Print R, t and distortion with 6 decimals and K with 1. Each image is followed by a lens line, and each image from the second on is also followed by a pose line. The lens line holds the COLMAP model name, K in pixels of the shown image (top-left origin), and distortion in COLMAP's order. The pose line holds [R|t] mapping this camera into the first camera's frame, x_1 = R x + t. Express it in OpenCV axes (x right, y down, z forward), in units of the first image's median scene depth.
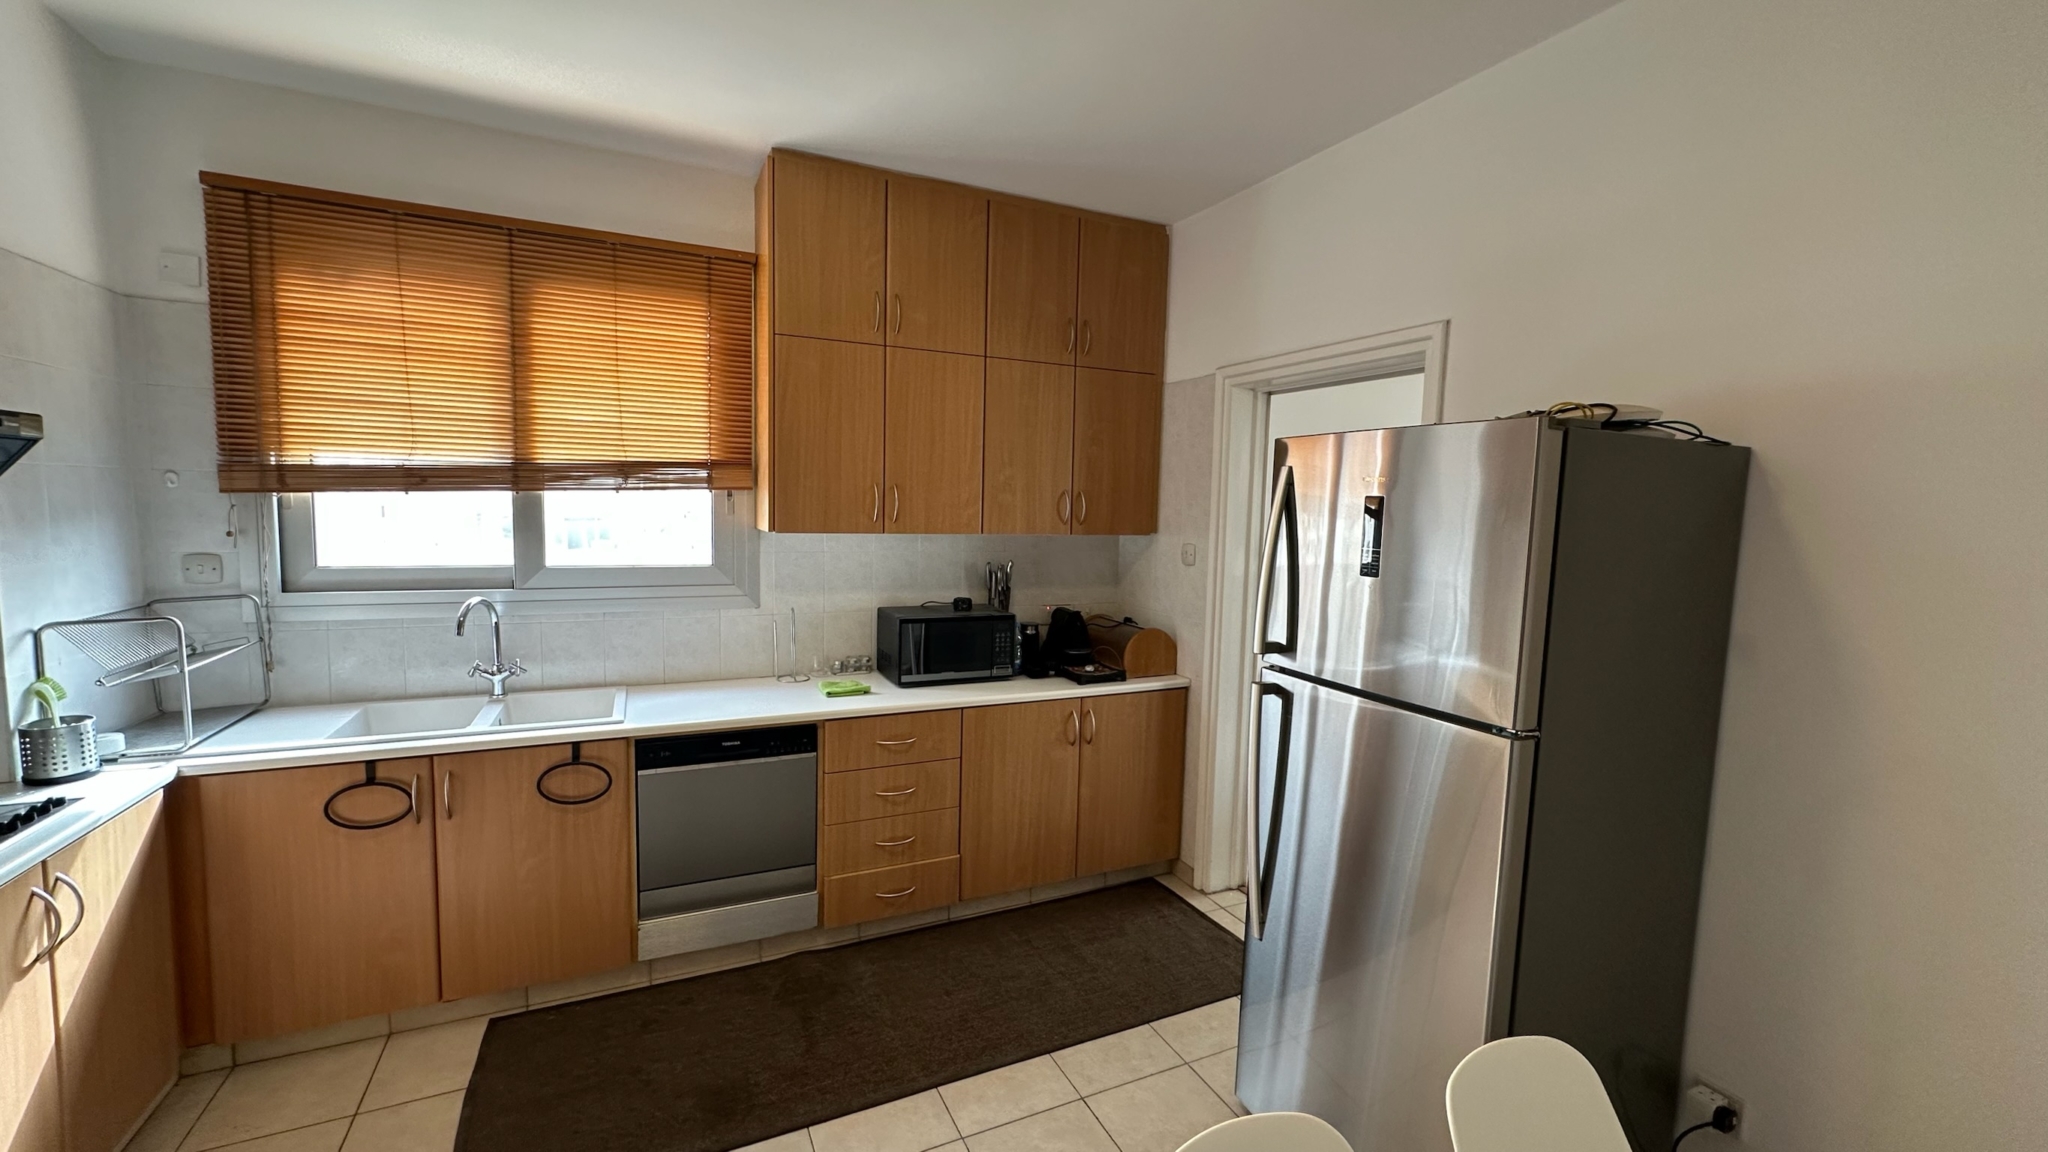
lens RADIAL K [[821.3, 0, 1026.4], [0, 821.3, 576.0], [0, 0, 1]] dist [-0.000831, 0.000166]
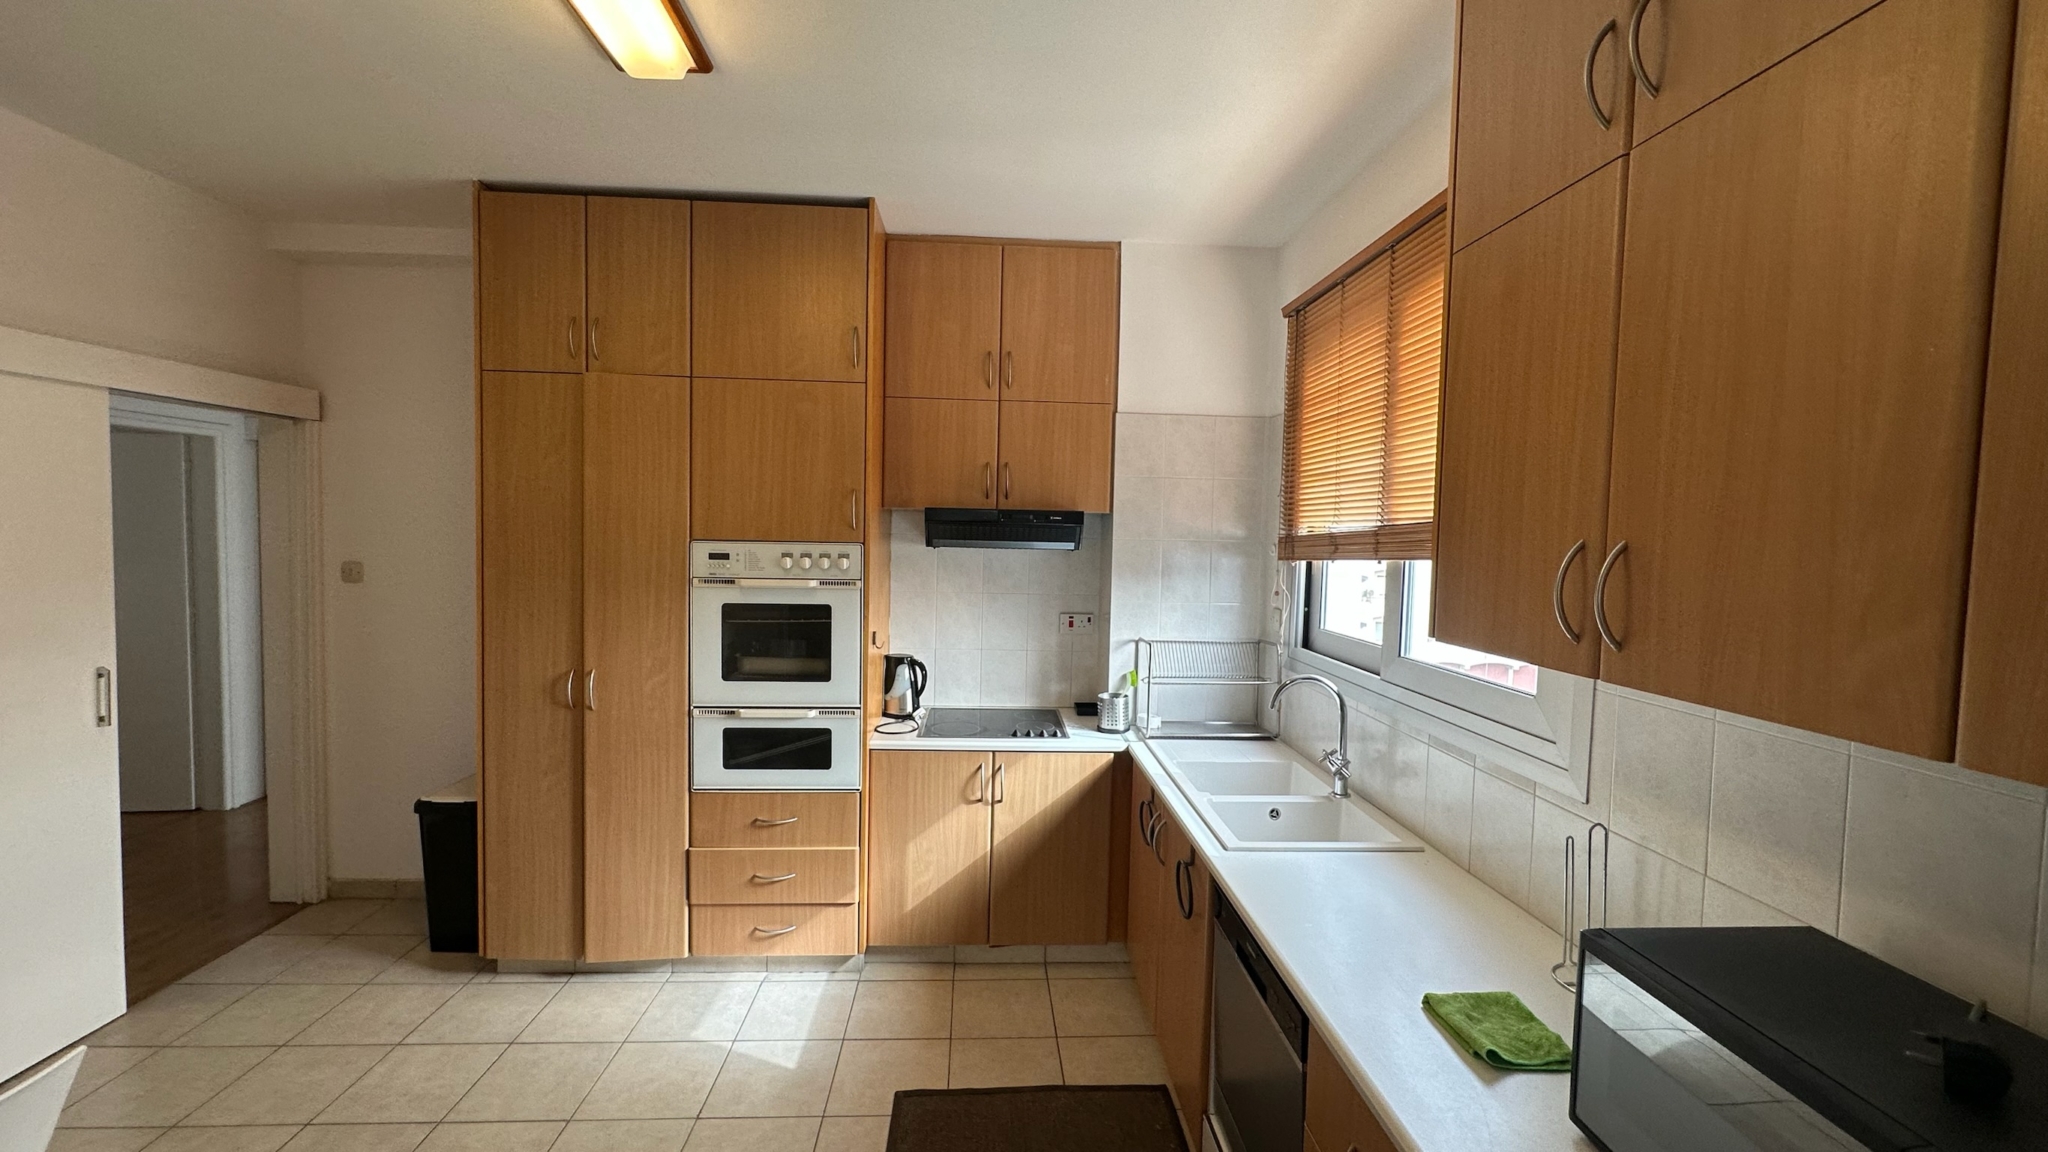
lens RADIAL K [[821.3, 0, 1026.4], [0, 821.3, 576.0], [0, 0, 1]] dist [-0.000831, 0.000166]
pose [[-0.377304, 0.018545, -0.925904, 0.311300], [-0.110792, 0.991715, 0.065011, -0.112671], [0.919438, 0.127112, -0.372123, 1.084046]]
